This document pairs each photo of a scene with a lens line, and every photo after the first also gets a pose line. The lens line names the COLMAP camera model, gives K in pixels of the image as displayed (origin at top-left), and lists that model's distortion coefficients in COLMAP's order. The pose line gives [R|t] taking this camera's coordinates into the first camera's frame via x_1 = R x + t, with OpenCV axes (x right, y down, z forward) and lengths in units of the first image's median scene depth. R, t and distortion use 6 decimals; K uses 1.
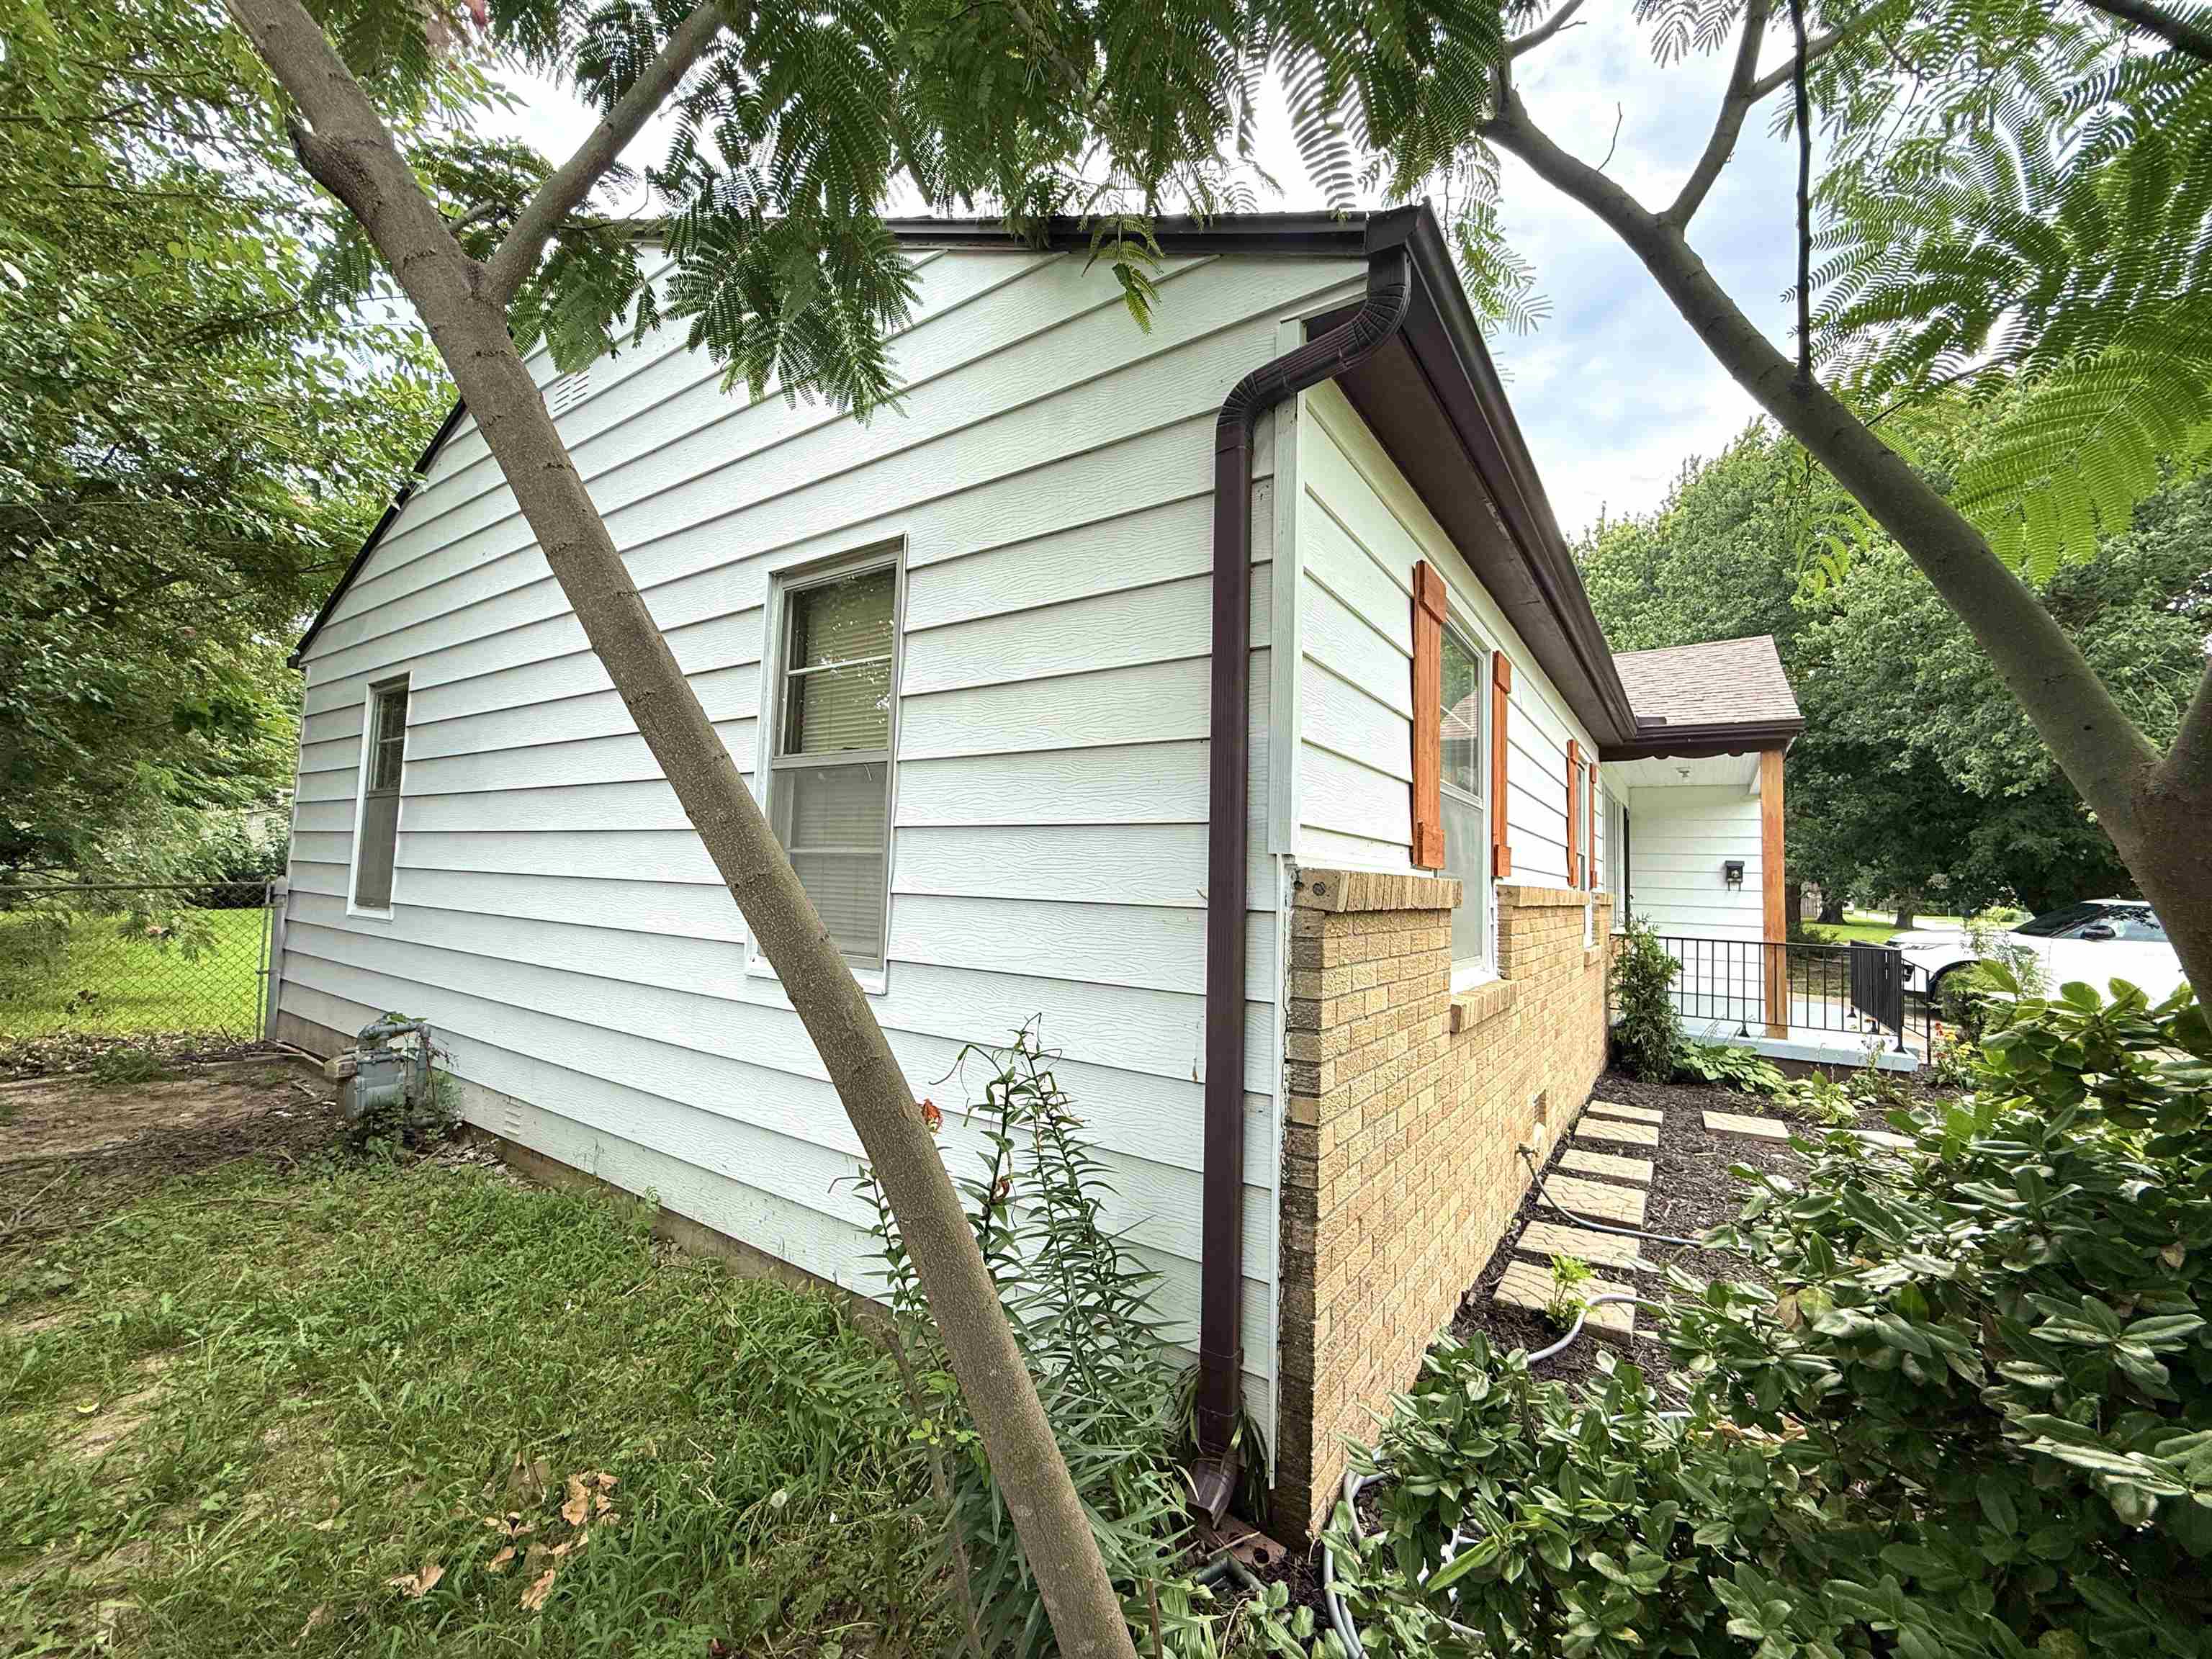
lens RADIAL K [[882.7, 0, 1106.2], [0, 882.7, 827.2], [0, 0, 1]] dist [-0.000321, -0.000568]
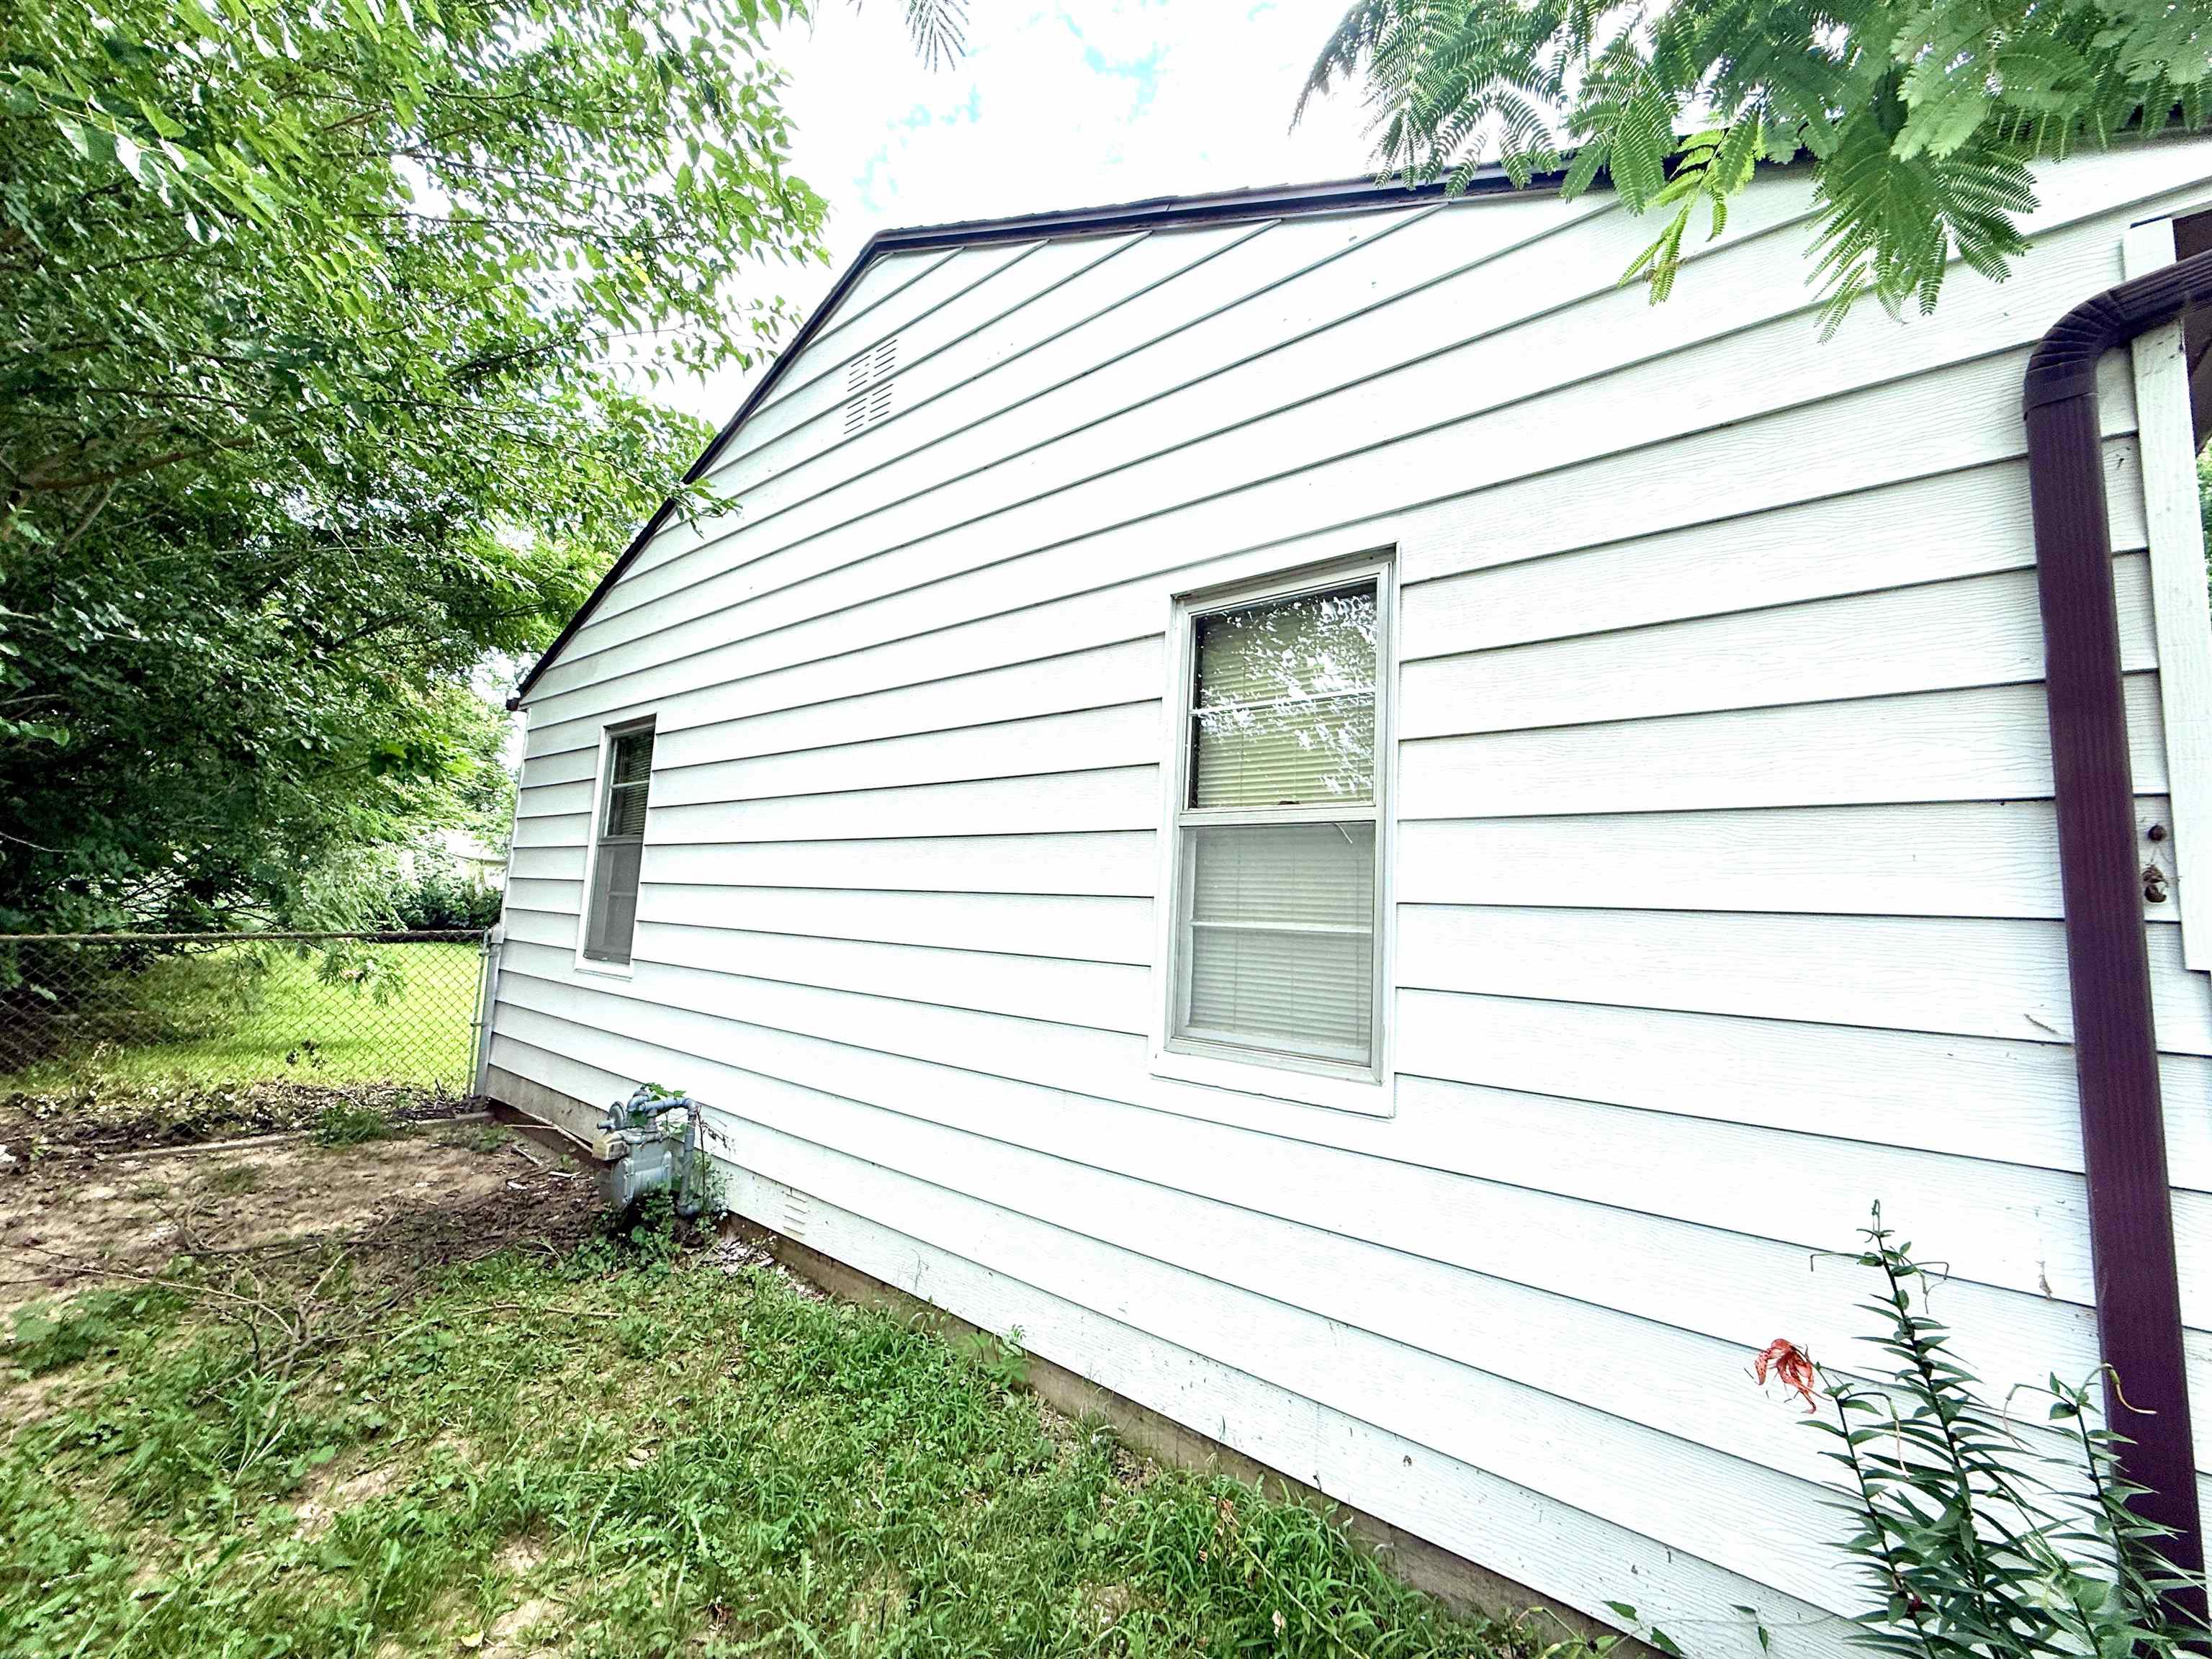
lens RADIAL K [[882.7, 0, 1104.7], [0, 882.7, 826.9], [0, 0, 1]] dist [-0.000321, -0.000568]
pose [[0.997048, 0.007510, -0.076407, -0.278248], [-0.011150, 0.998817, -0.047333, -0.017312], [0.075961, 0.048045, 0.995953, 0.116074]]
